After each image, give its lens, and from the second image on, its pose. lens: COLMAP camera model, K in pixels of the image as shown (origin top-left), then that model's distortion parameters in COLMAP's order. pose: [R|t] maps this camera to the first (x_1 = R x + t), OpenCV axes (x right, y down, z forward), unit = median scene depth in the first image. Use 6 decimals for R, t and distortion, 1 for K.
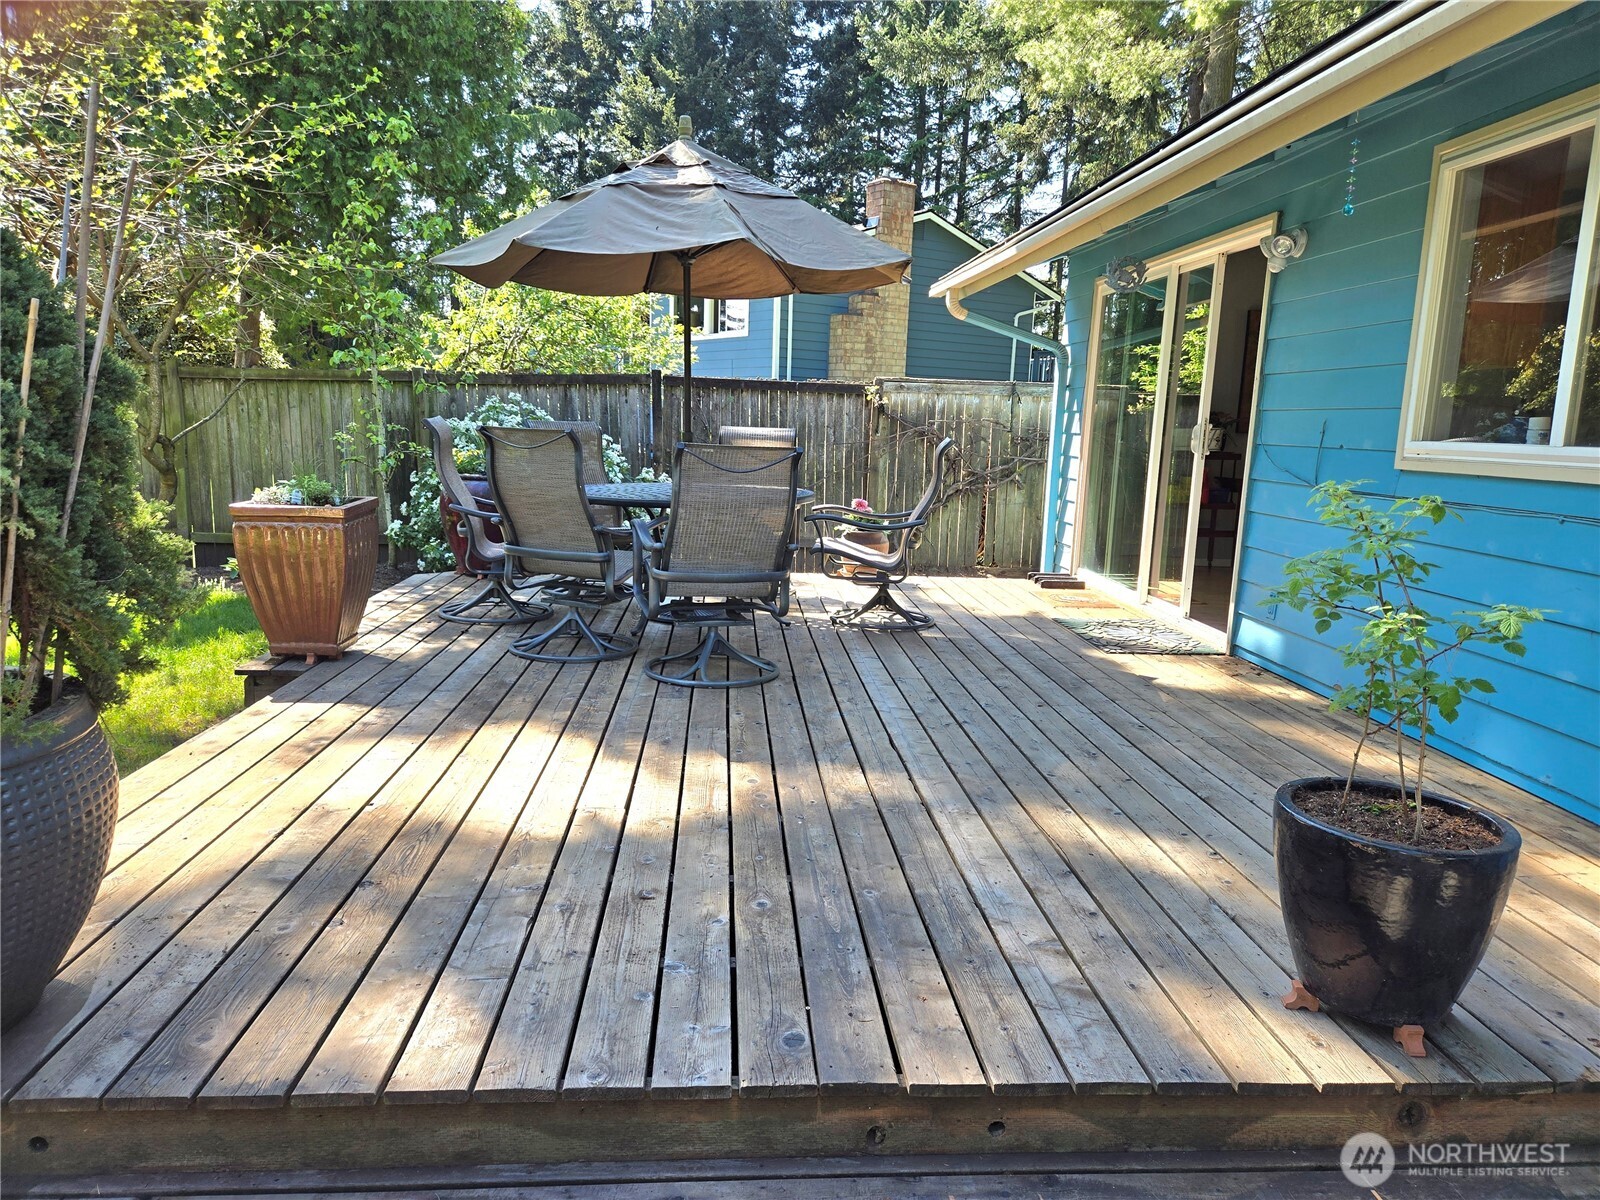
lens RADIAL K [[1044.4, 0, 793.4], [0, 1044.4, 596.0], [0, 0, 1]] dist [0.036223, 0.000170]
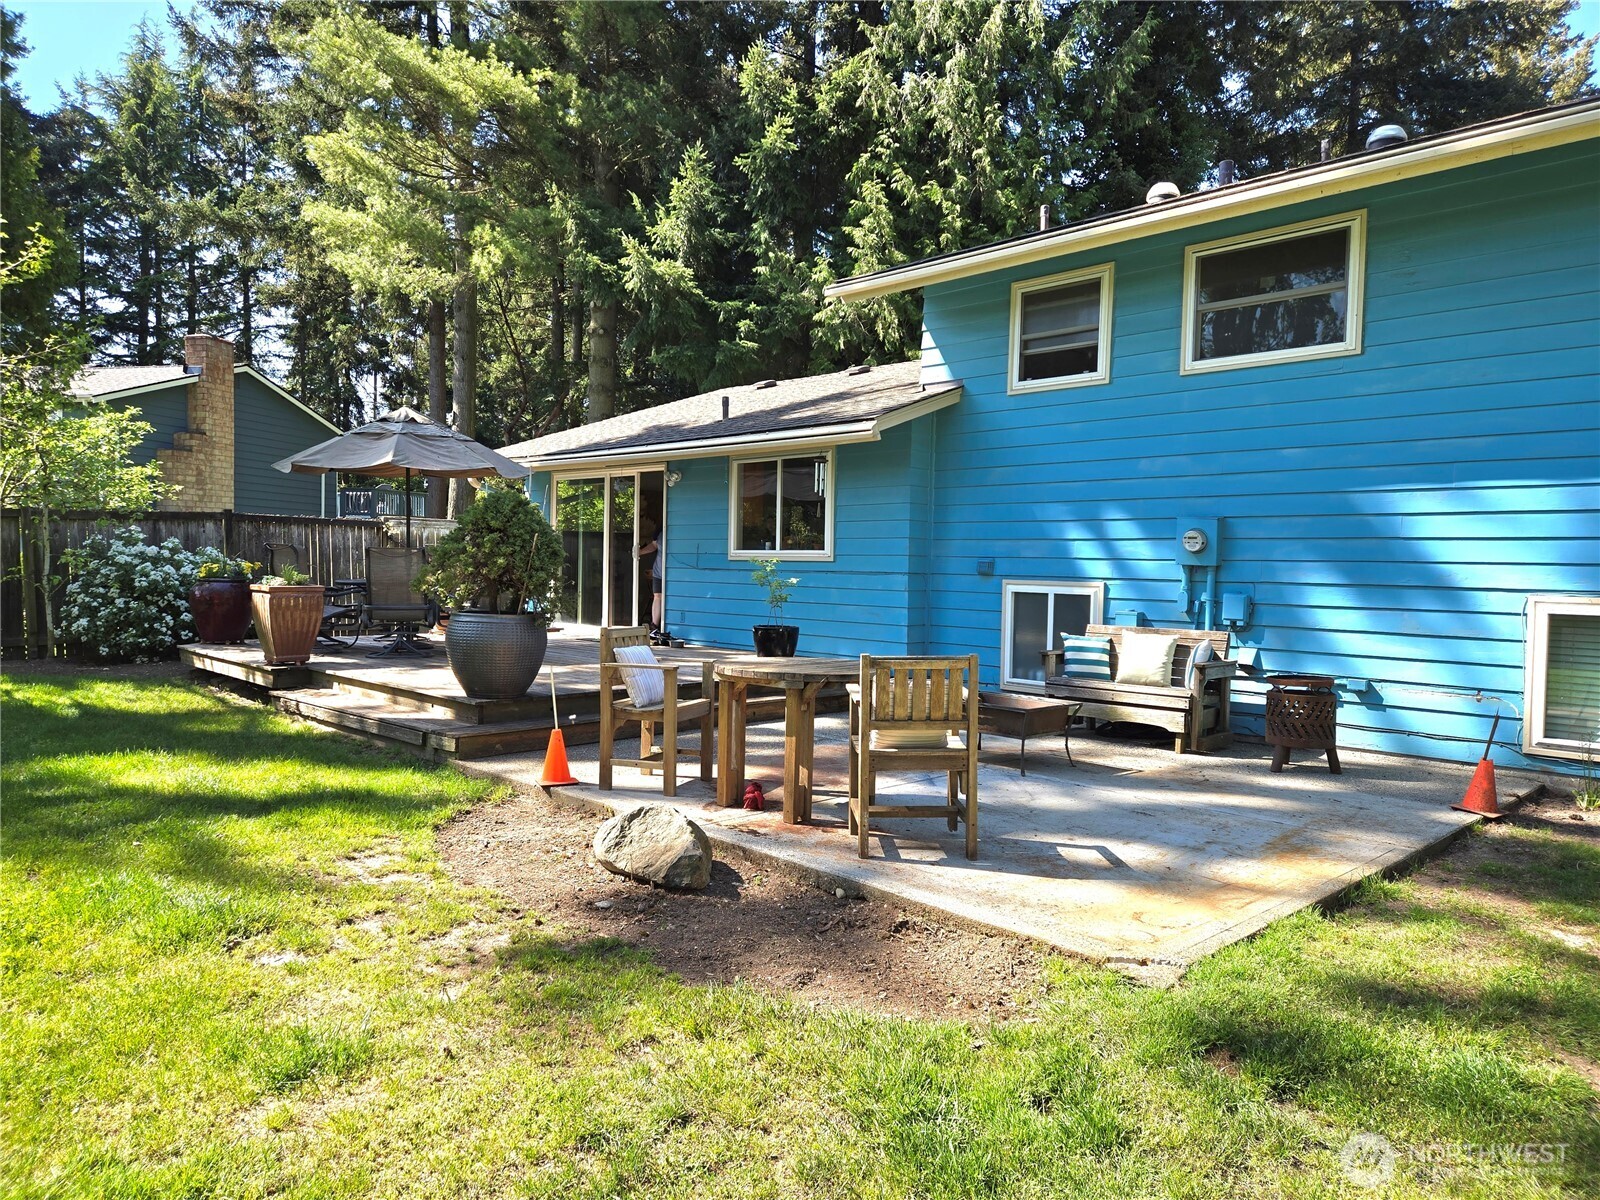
lens RADIAL K [[1044.4, 0, 793.4], [0, 1044.4, 596.0], [0, 0, 1]] dist [0.036223, 0.000170]
pose [[0.740052, -0.041879, 0.671244, -0.218866], [0.119836, 0.990299, -0.070335, 0.036556], [-0.661787, 0.132491, 0.737892, -0.218865]]
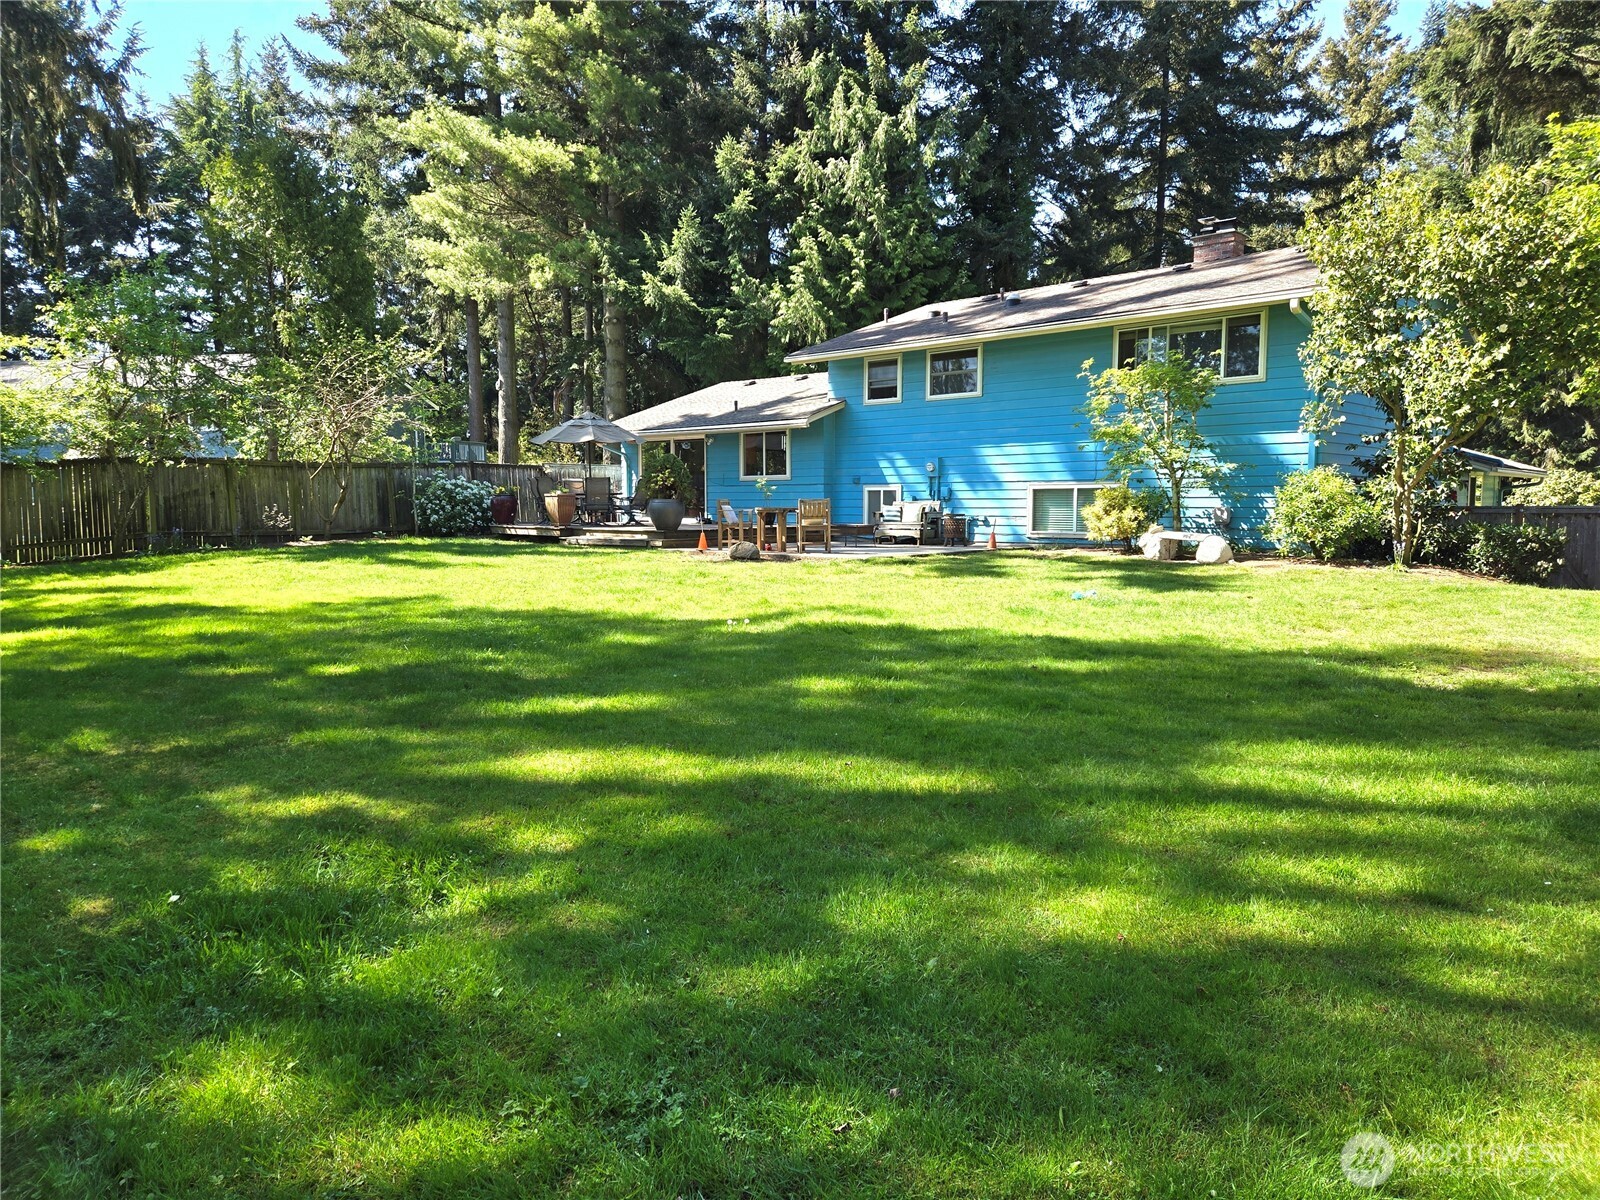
lens RADIAL K [[1063.7, 0, 852.3], [0, 1063.7, 642.9], [0, 0, 1]] dist [0.036421, -0.001652]
pose [[0.670484, -0.138280, 0.728924, -0.633720], [0.153182, 0.987110, 0.046359, 0.109084], [-0.725939, 0.080575, 0.683023, -0.631484]]
